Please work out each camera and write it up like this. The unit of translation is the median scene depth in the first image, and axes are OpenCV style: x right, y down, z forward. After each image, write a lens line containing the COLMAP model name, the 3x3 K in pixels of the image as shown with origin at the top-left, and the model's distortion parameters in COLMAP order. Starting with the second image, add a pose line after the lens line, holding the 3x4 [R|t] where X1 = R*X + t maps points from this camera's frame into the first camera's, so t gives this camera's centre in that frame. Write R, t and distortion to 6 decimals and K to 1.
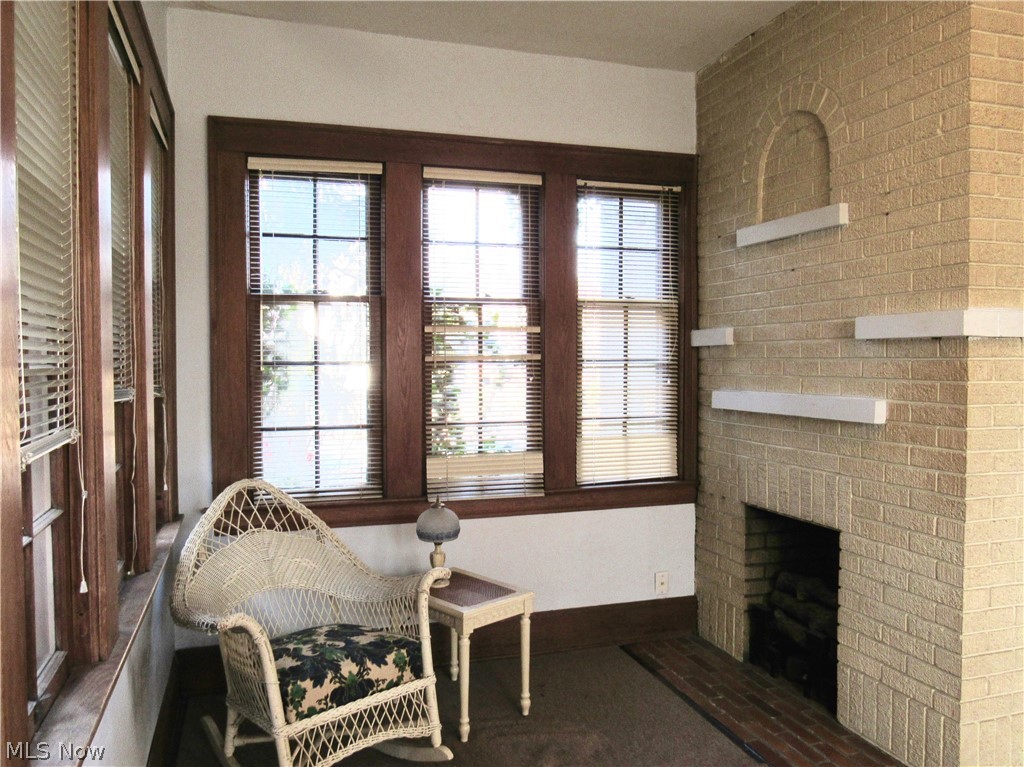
lens RADIAL K [[795.0, 0, 511.1], [0, 795.0, 384.1], [0, 0, 1]] dist [-0.013300, -0.001151]
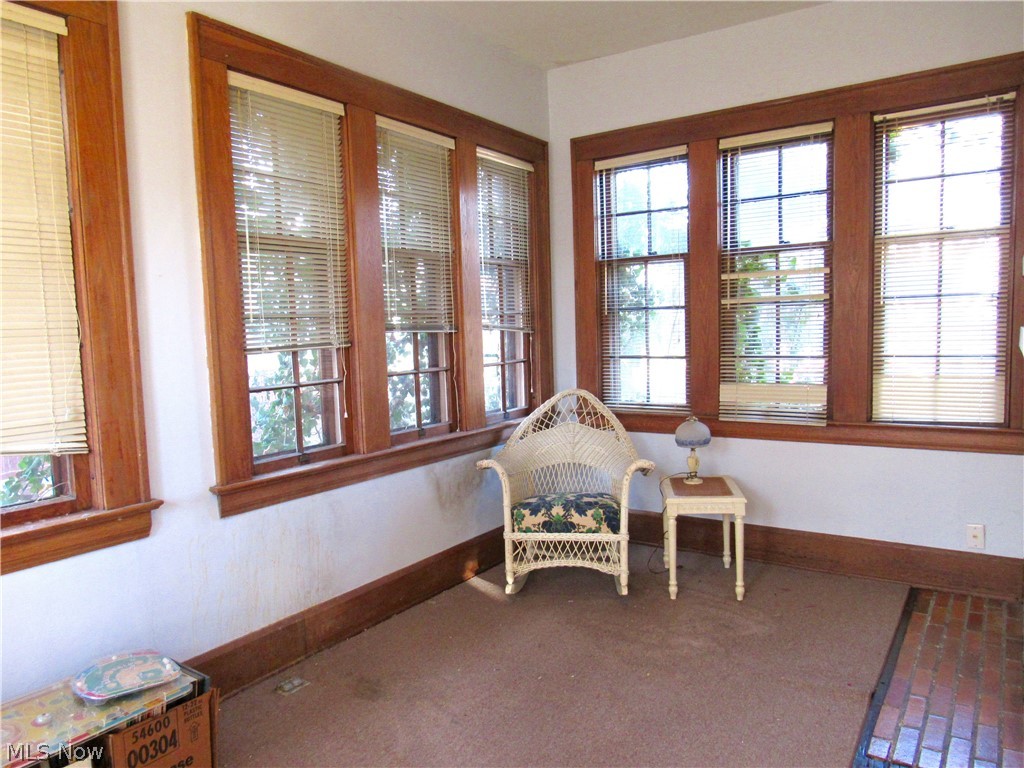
lens RADIAL K [[746.8, 0, 511.6], [0, 746.8, 382.9], [0, 0, 1]] dist [0.000231, 0.009963]
pose [[0.619109, 0.046987, -0.783898, 0.579763], [-0.000575, 0.998235, 0.059379, 0.023523], [0.785305, -0.036311, 0.618043, 0.048364]]
